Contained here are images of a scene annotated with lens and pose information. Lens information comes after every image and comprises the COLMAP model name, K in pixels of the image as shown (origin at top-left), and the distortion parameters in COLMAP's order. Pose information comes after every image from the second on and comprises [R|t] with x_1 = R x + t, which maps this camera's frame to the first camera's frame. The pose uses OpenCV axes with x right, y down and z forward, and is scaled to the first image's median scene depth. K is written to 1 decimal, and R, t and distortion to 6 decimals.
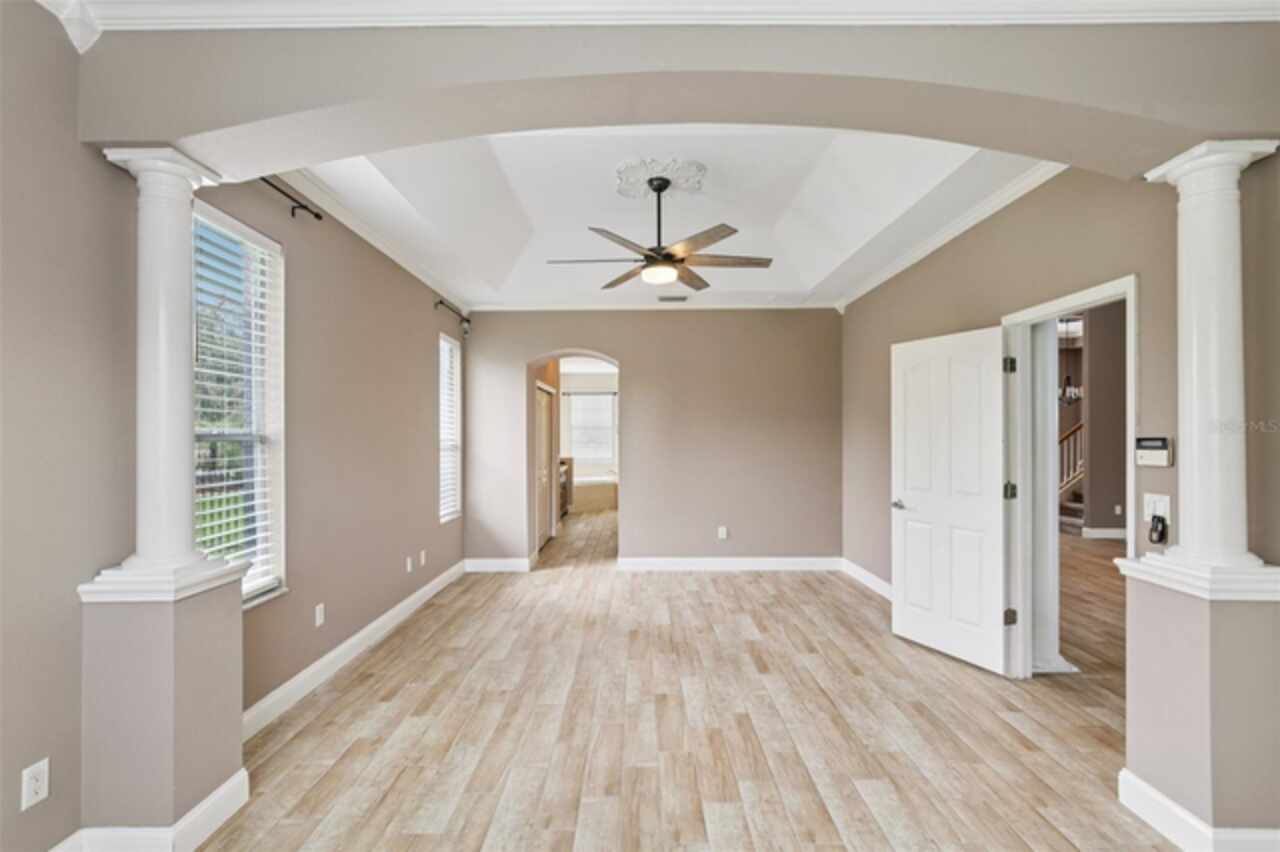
lens RADIAL K [[586.3, 0, 635.3], [0, 586.3, 426.7], [0, 0, 1]] dist [-0.003343, 0.000776]
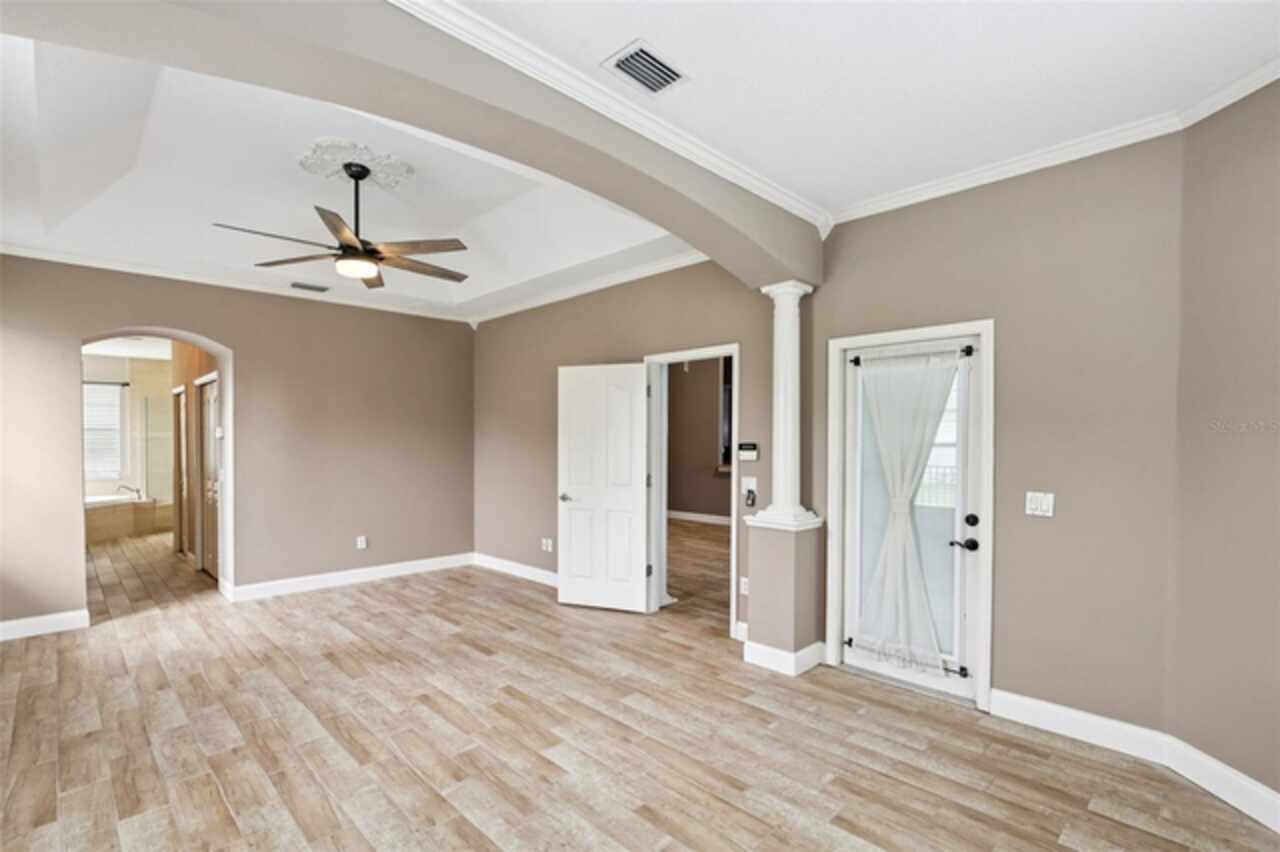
lens RADIAL K [[594.5, 0, 622.5], [0, 594.5, 440.3], [0, 0, 1]] dist [-0.004016, 0.007349]
pose [[0.716071, 0.005921, 0.698002, -0.419669], [-0.015509, 0.999852, 0.007429, 0.001831], [-0.697855, -0.016145, 0.716057, 0.026782]]
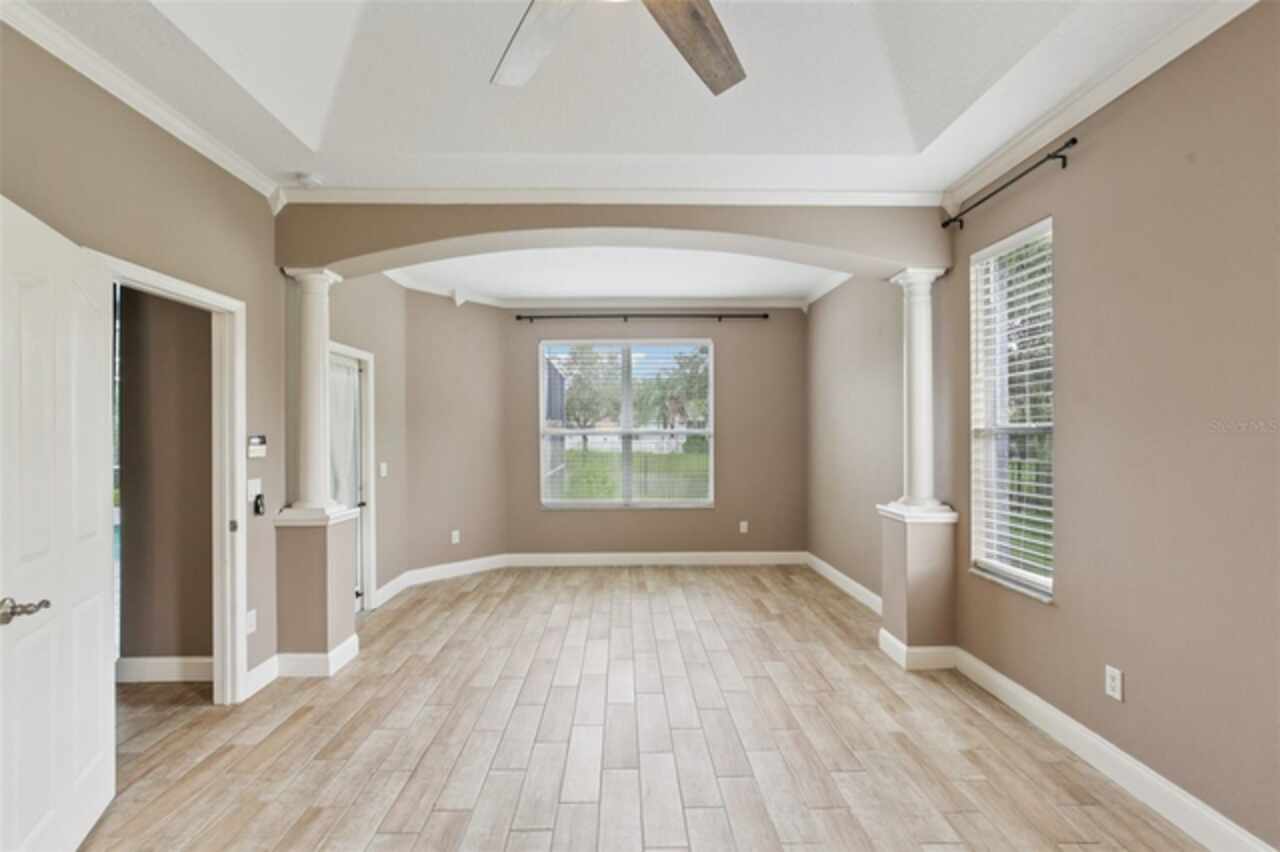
lens RADIAL K [[586.3, 0, 635.3], [0, 586.3, 426.7], [0, 0, 1]] dist [-0.003343, 0.000776]
pose [[-0.999619, 0.007439, -0.026562, 0.053076], [0.008164, 0.999595, -0.027279, 0.030046], [0.026348, -0.027485, -0.999275, 1.751517]]
